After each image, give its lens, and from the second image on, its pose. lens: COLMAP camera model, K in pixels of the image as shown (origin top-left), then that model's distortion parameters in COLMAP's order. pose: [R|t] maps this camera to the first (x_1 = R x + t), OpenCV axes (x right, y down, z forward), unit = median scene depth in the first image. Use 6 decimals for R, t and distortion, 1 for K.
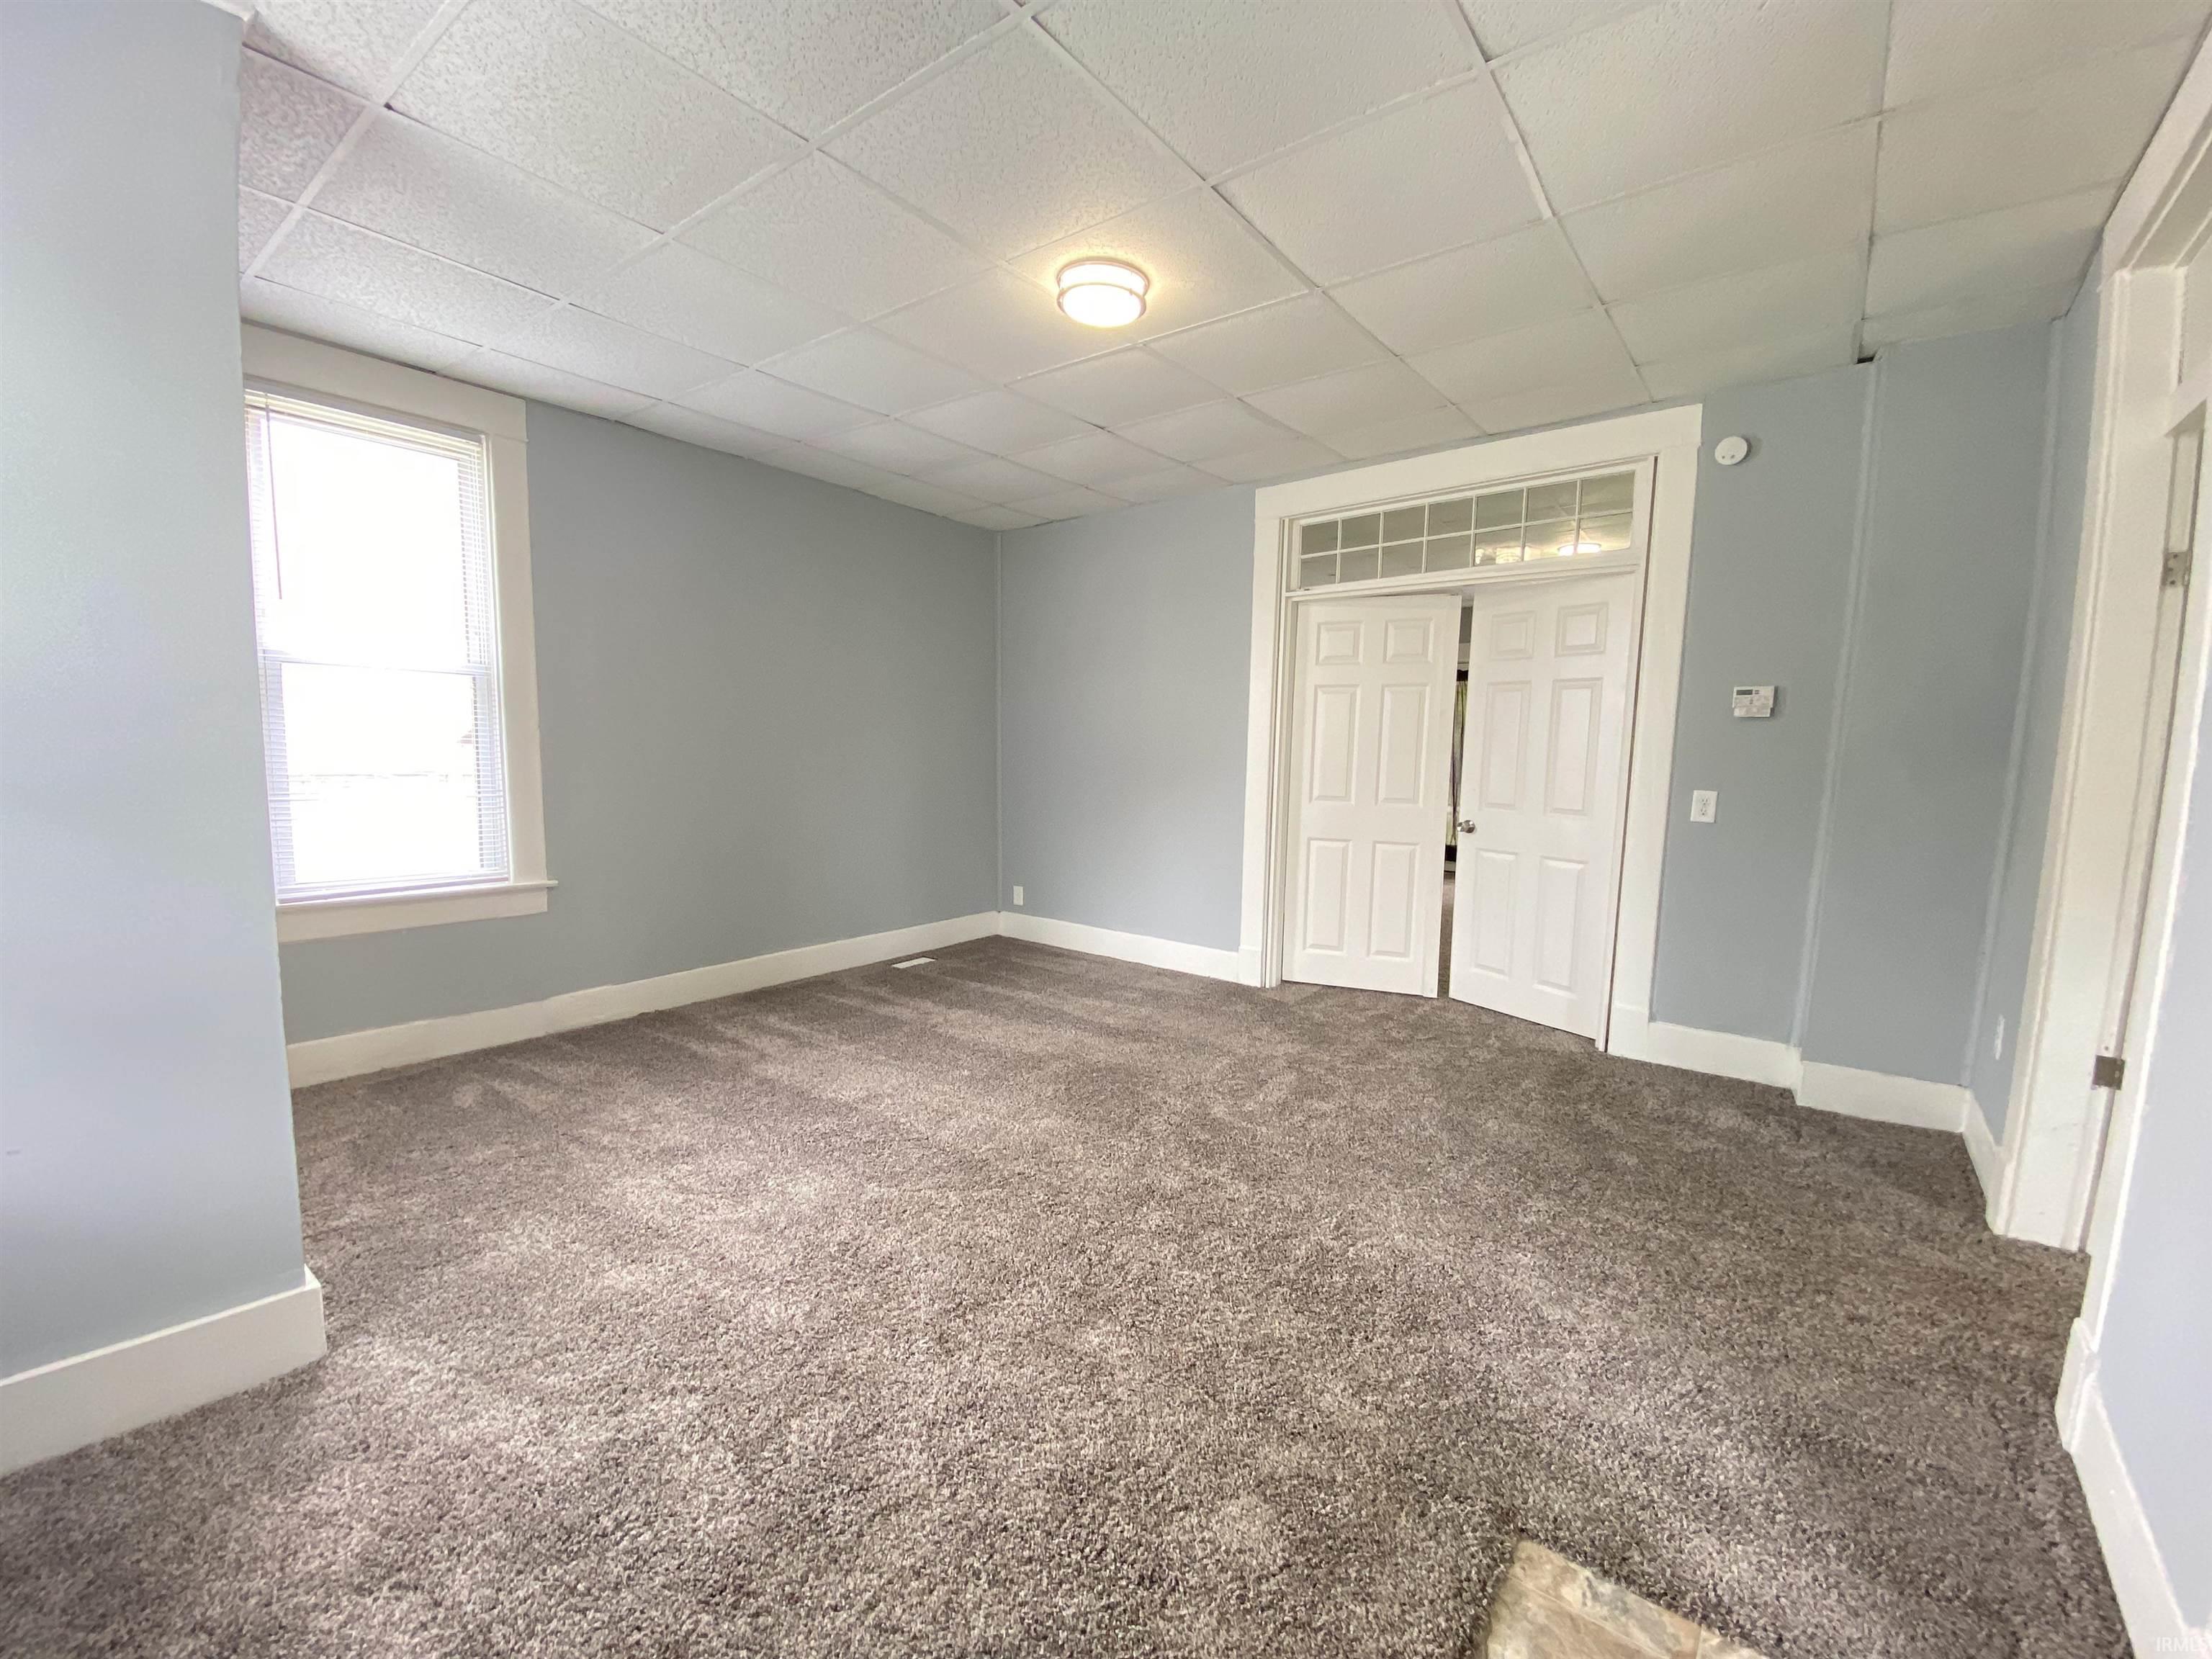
lens RADIAL K [[906.8, 0, 1106.5], [0, 906.8, 821.2], [0, 0, 1]] dist [0.002222, -0.010596]
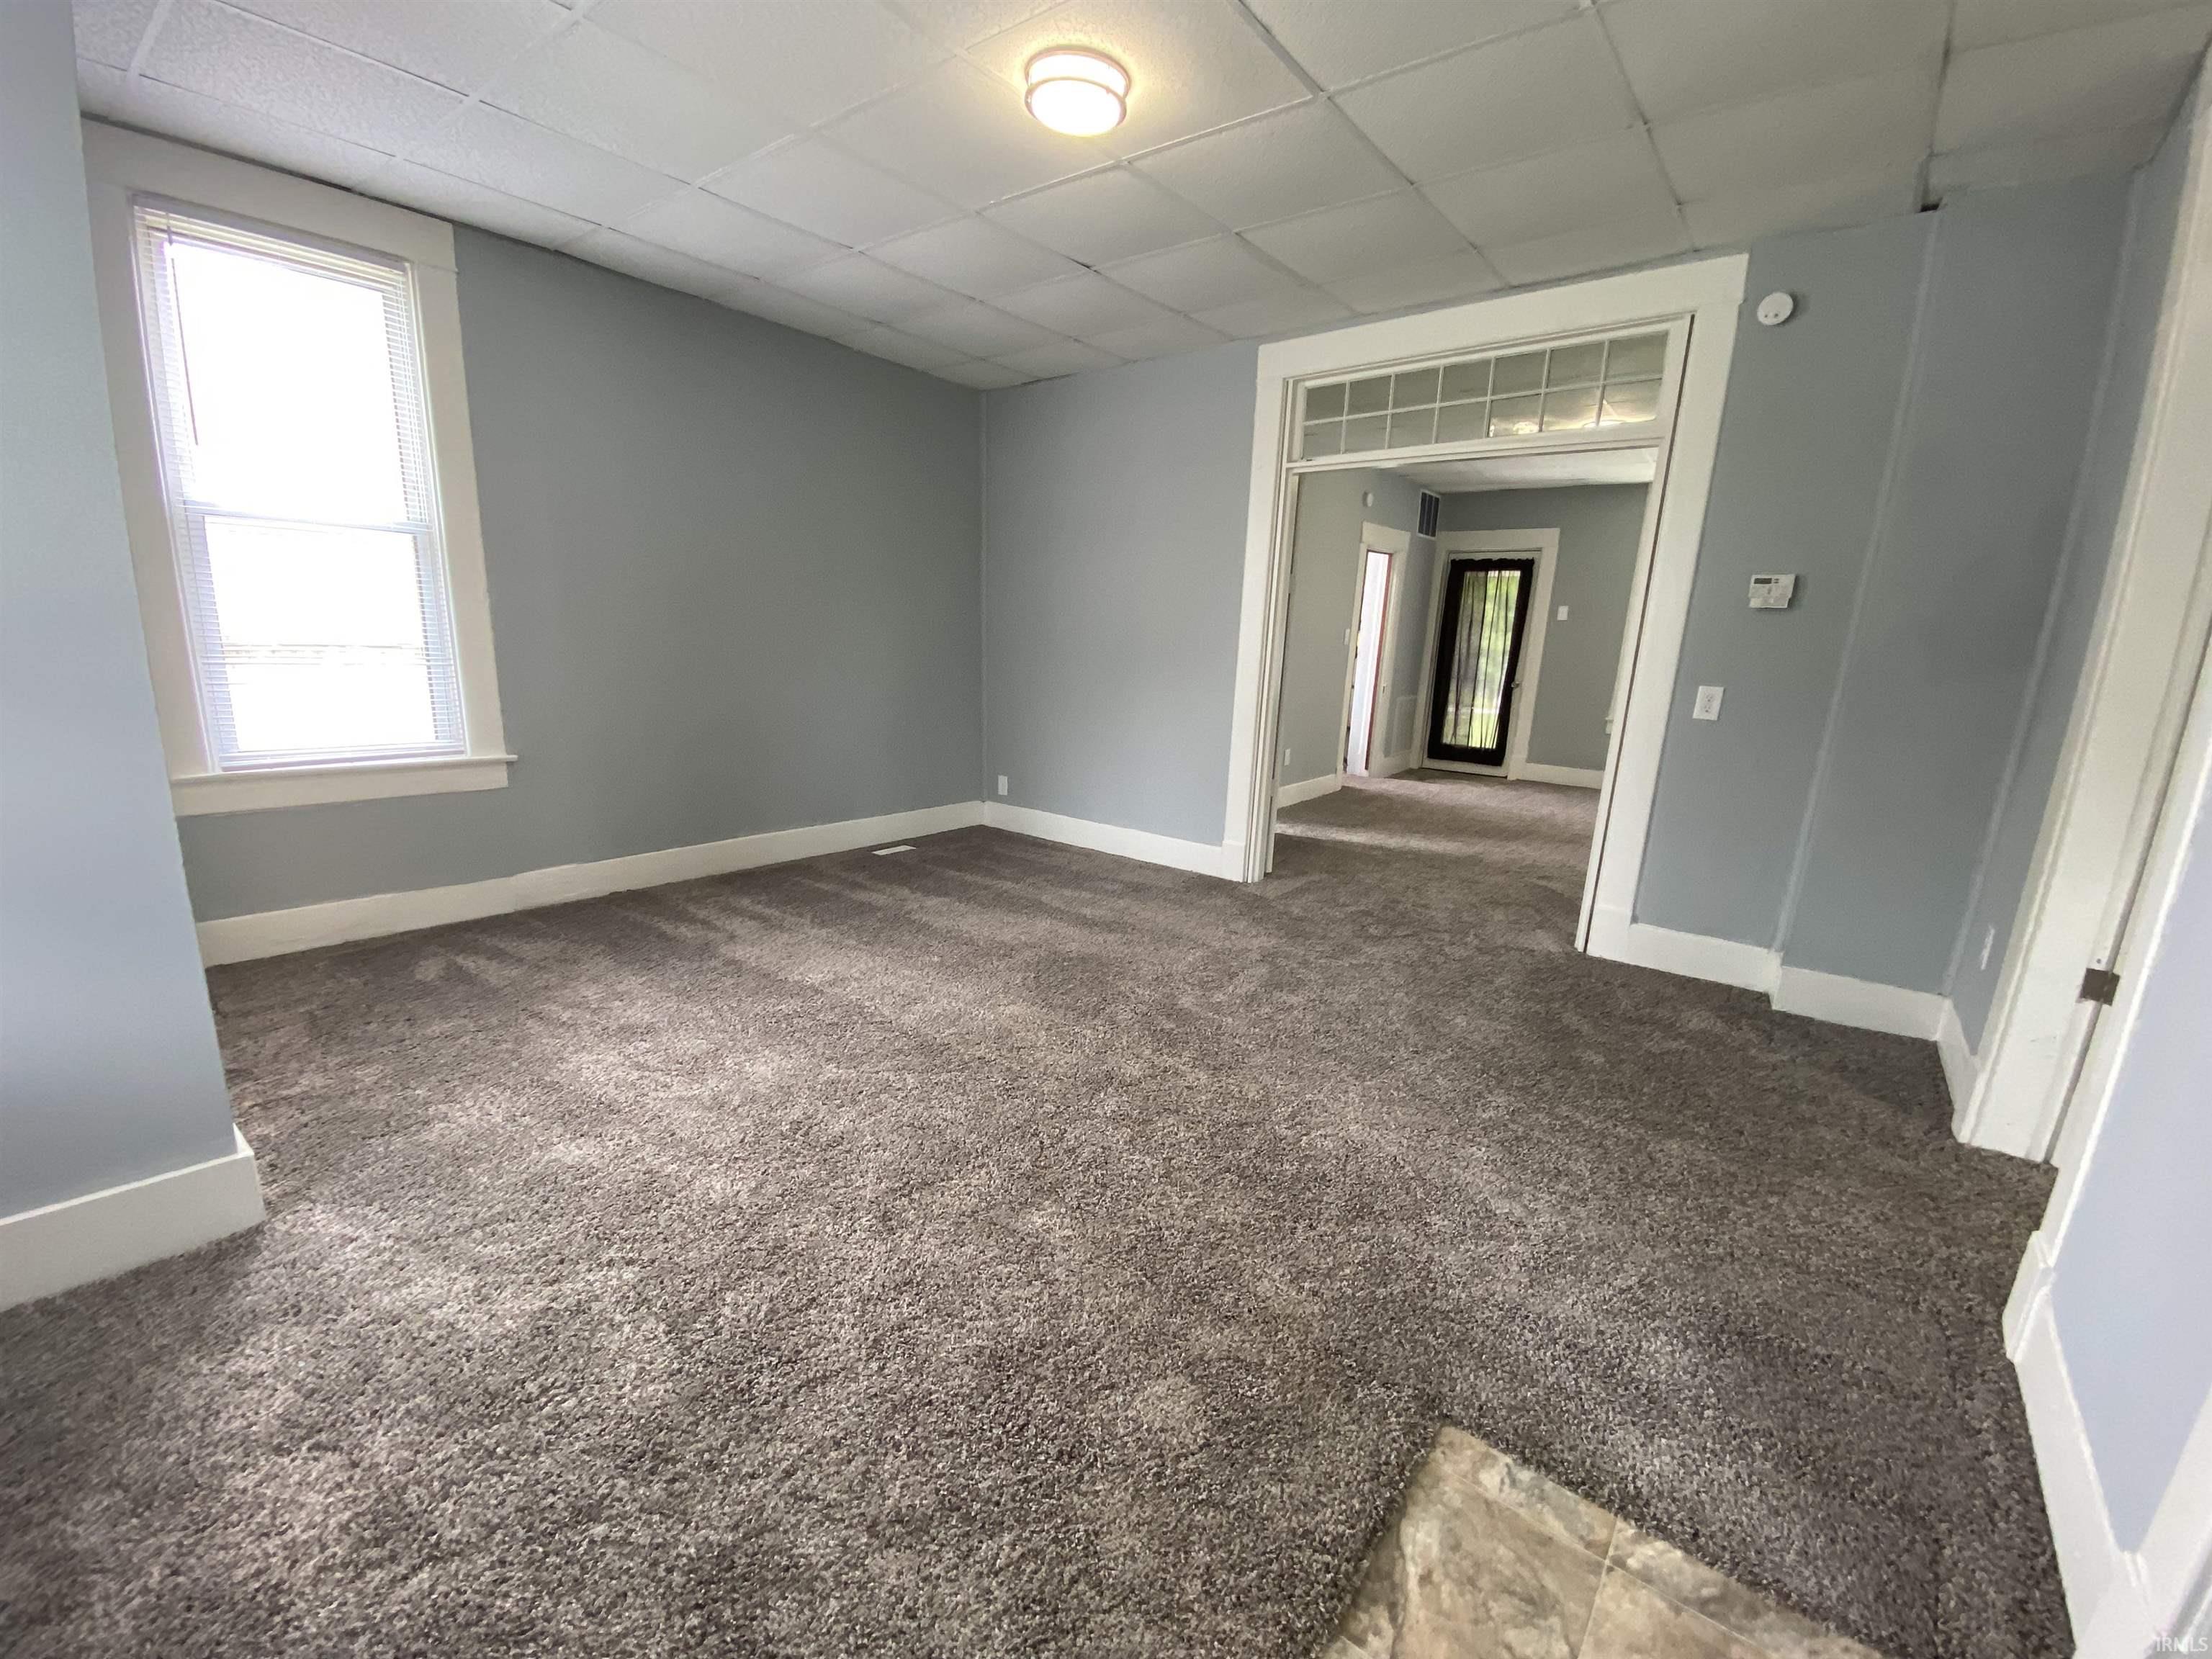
lens RADIAL K [[906.8, 0, 1109.4], [0, 906.8, 827.0], [0, 0, 1]] dist [0.002222, -0.010596]
pose [[0.999760, 0.021883, 0.001236, 0.045953], [-0.021872, 0.992412, 0.120996, 0.017118], [0.001421, -0.120994, 0.992652, 0.054462]]
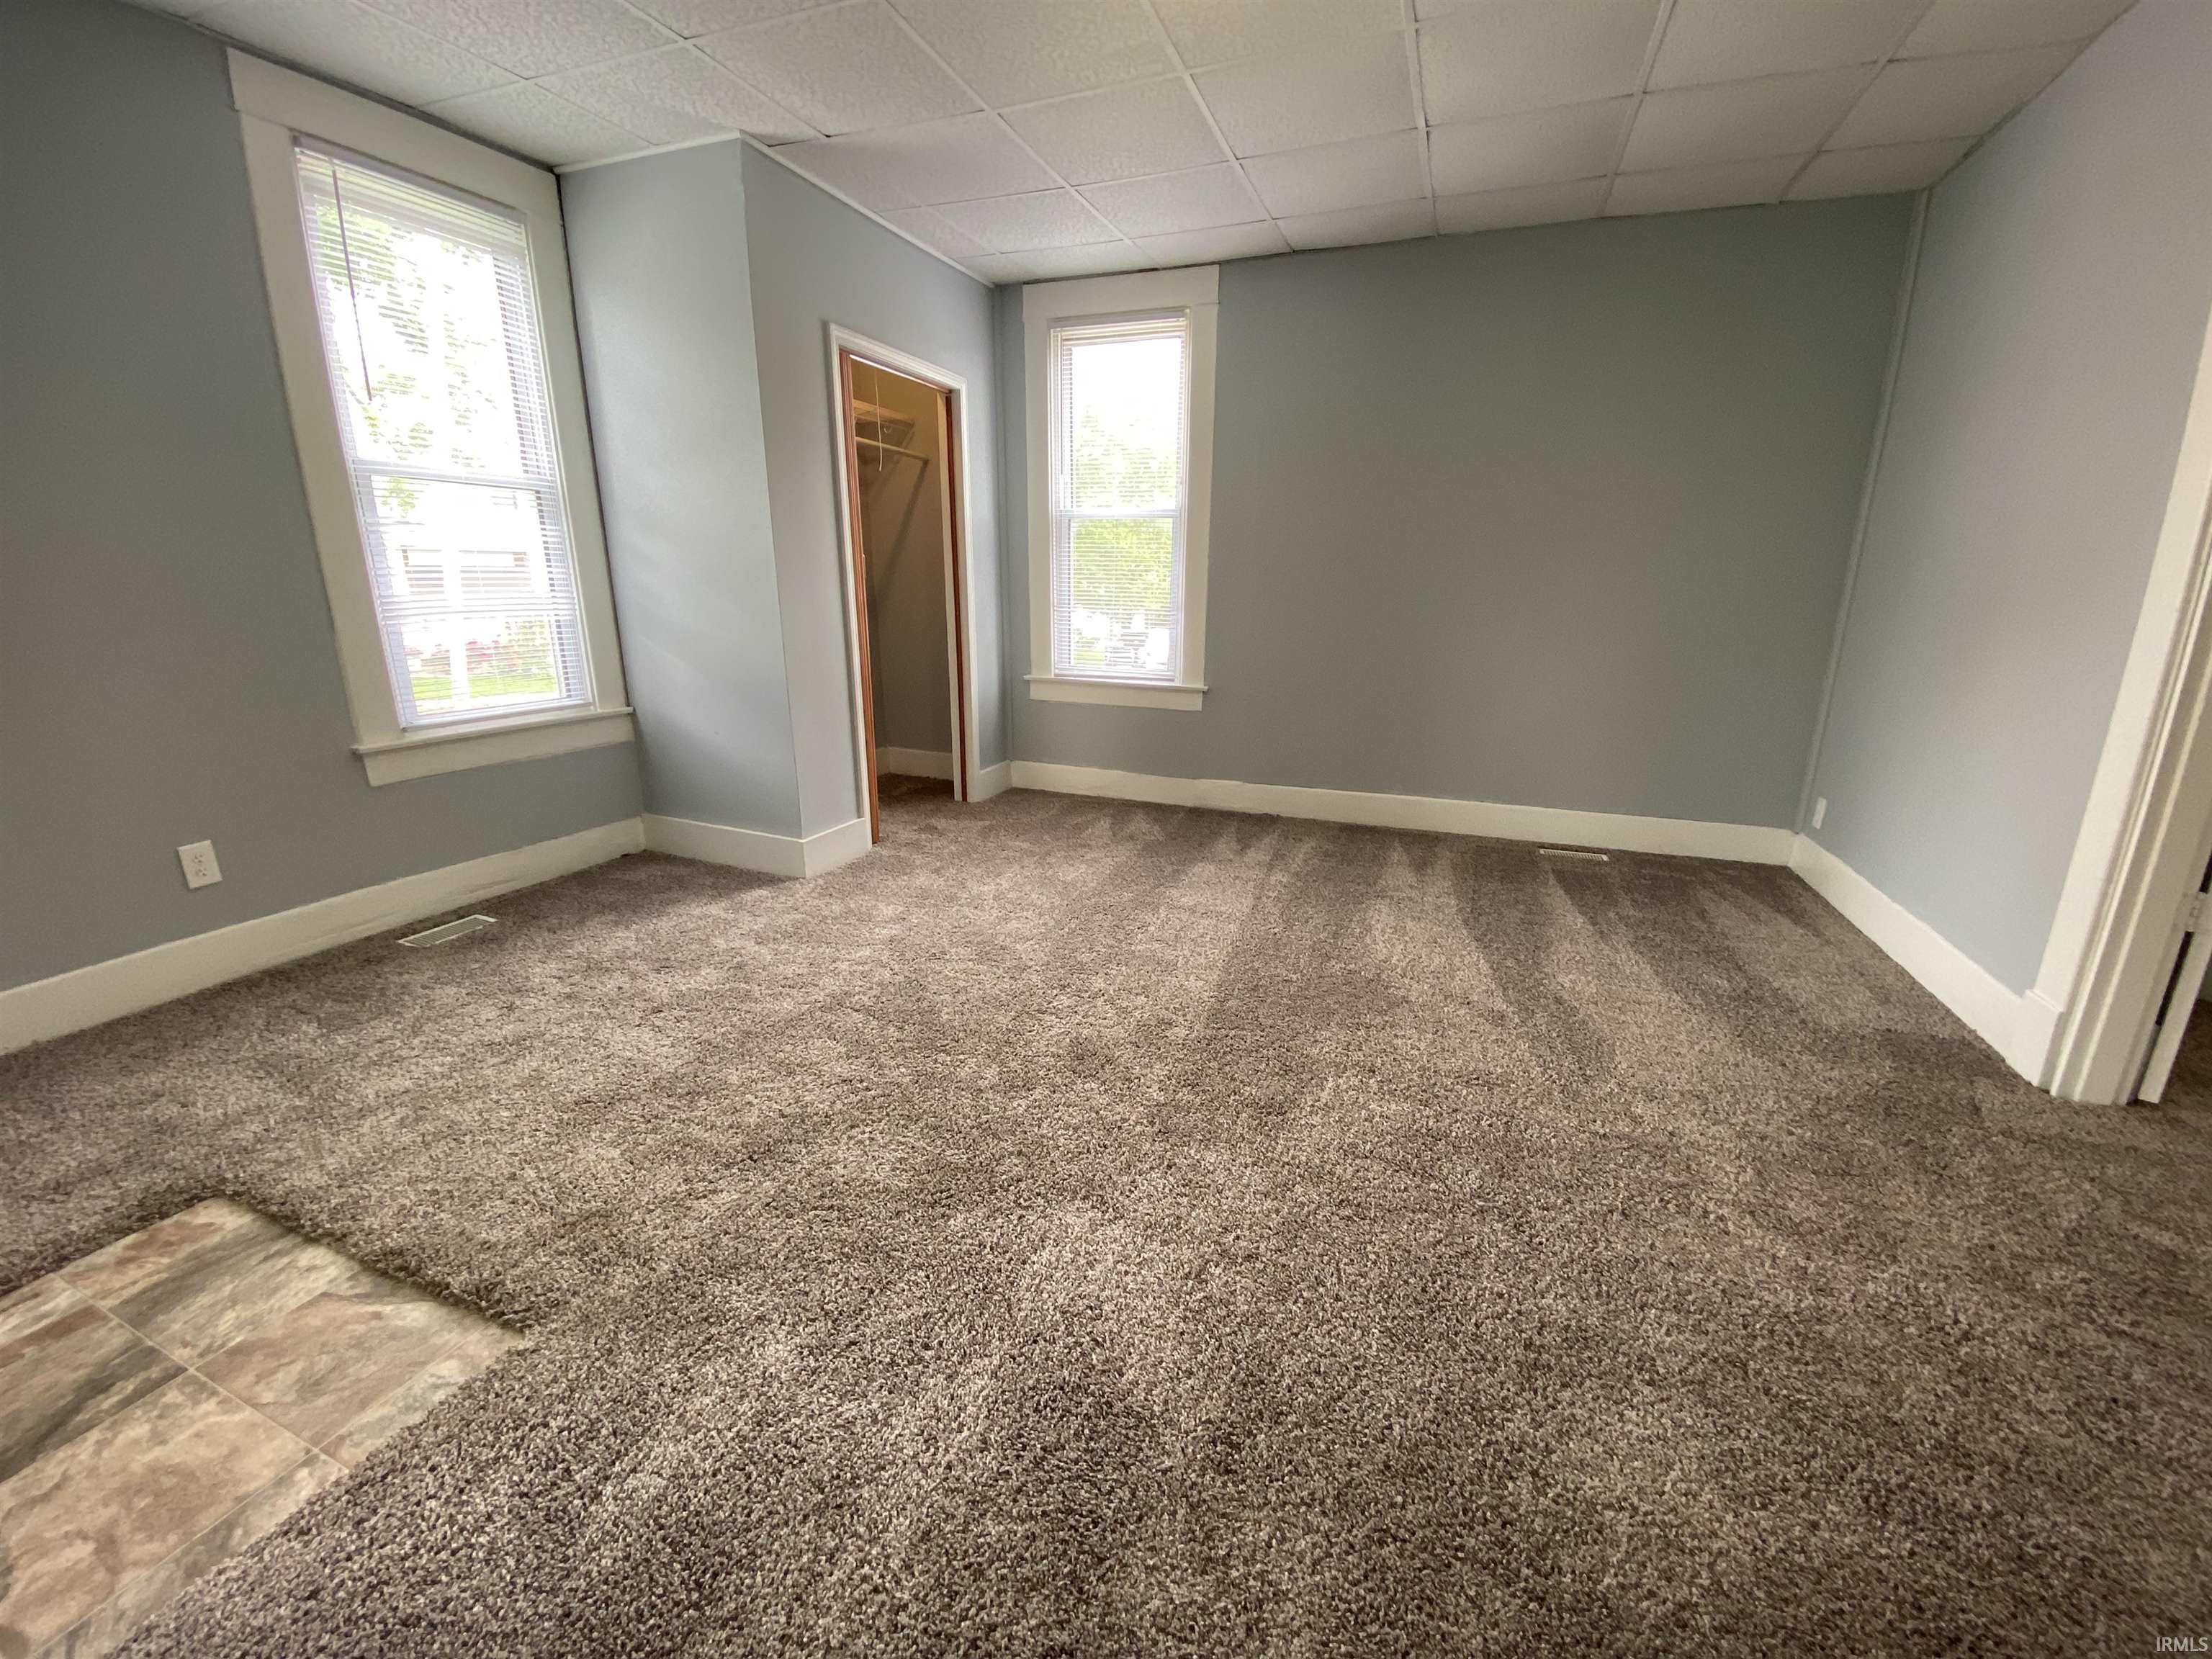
lens RADIAL K [[906.8, 0, 1101.0], [0, 906.8, 835.9], [0, 0, 1]] dist [0.002222, -0.010596]
pose [[0.271709, 0.243679, -0.931018, 0.946645], [-0.089484, 0.969619, 0.227667, -0.006420], [0.958210, 0.021452, 0.285259, 0.878465]]
